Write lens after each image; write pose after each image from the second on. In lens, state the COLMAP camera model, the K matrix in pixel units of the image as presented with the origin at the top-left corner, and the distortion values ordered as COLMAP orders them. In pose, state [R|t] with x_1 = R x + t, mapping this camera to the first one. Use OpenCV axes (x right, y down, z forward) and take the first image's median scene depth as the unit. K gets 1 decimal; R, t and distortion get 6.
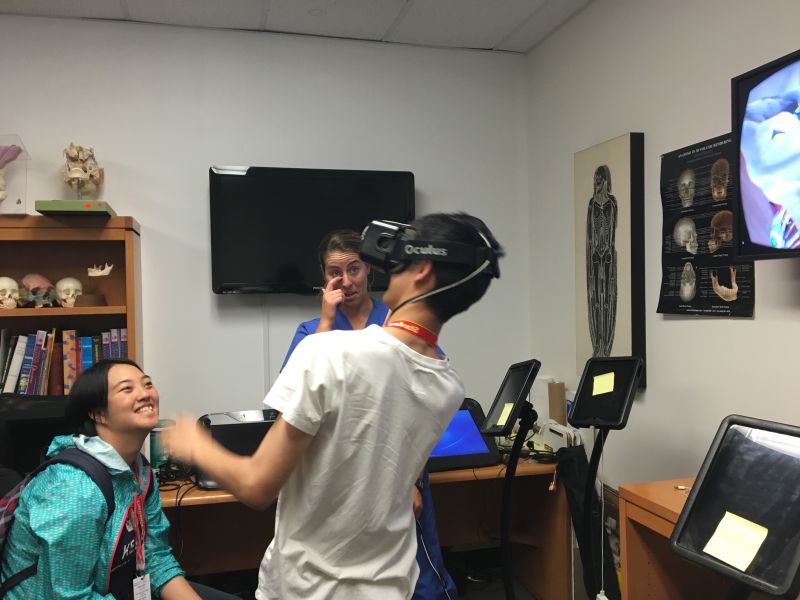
lens RADIAL K [[684.6, 0, 400.0], [0, 684.6, 300.0], [0, 0, 1]] dist [0.087239, -0.145631]
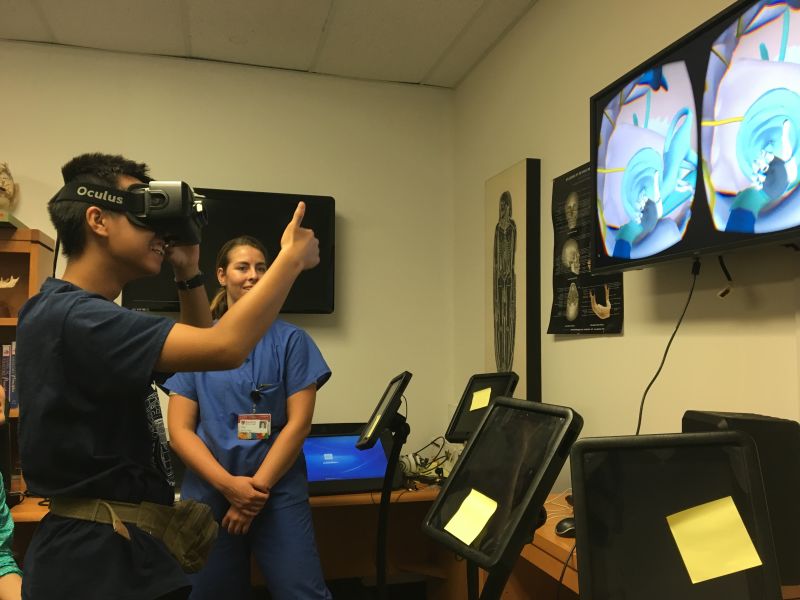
lens RADIAL K [[684.6, 0, 400.0], [0, 684.6, 300.0], [0, 0, 1]] dist [0.087239, -0.145631]
pose [[0.999712, 0.023856, 0.002676, 0.142398], [-0.023600, 0.997099, -0.072359, 0.043657], [-0.004394, 0.072275, 0.997375, -0.000305]]
